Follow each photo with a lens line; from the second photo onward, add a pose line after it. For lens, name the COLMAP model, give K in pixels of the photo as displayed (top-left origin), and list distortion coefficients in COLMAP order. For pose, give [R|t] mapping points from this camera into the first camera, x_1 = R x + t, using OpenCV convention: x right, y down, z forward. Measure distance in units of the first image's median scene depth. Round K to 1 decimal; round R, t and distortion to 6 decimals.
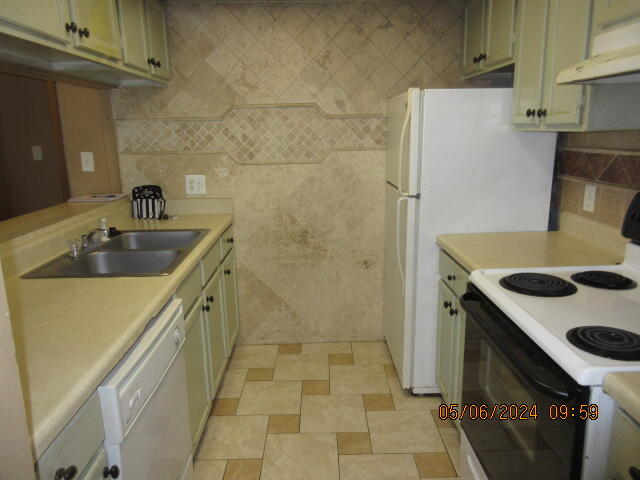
lens RADIAL K [[471.3, 0, 322.1], [0, 471.3, 242.1], [0, 0, 1]] dist [-0.010022, 0.009957]
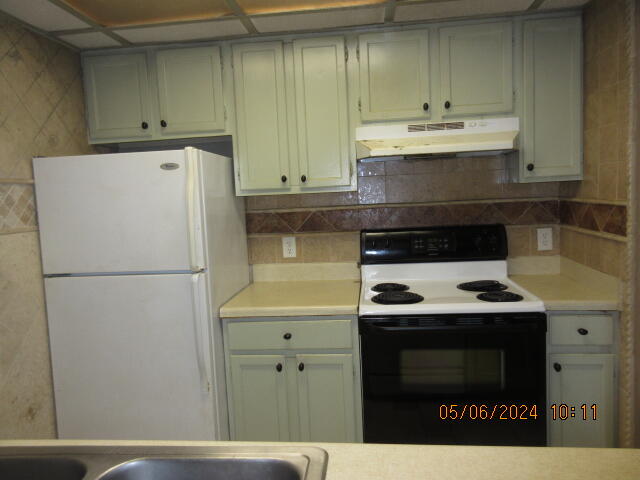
lens RADIAL K [[471.3, 0, 319.9], [0, 471.3, 237.5], [0, 0, 1]] dist [-0.010022, 0.009957]
pose [[0.136825, -0.075430, 0.987719, -0.497228], [0.272141, 0.961594, 0.035736, -0.104115], [-0.952480, 0.263909, 0.152097, 0.532253]]
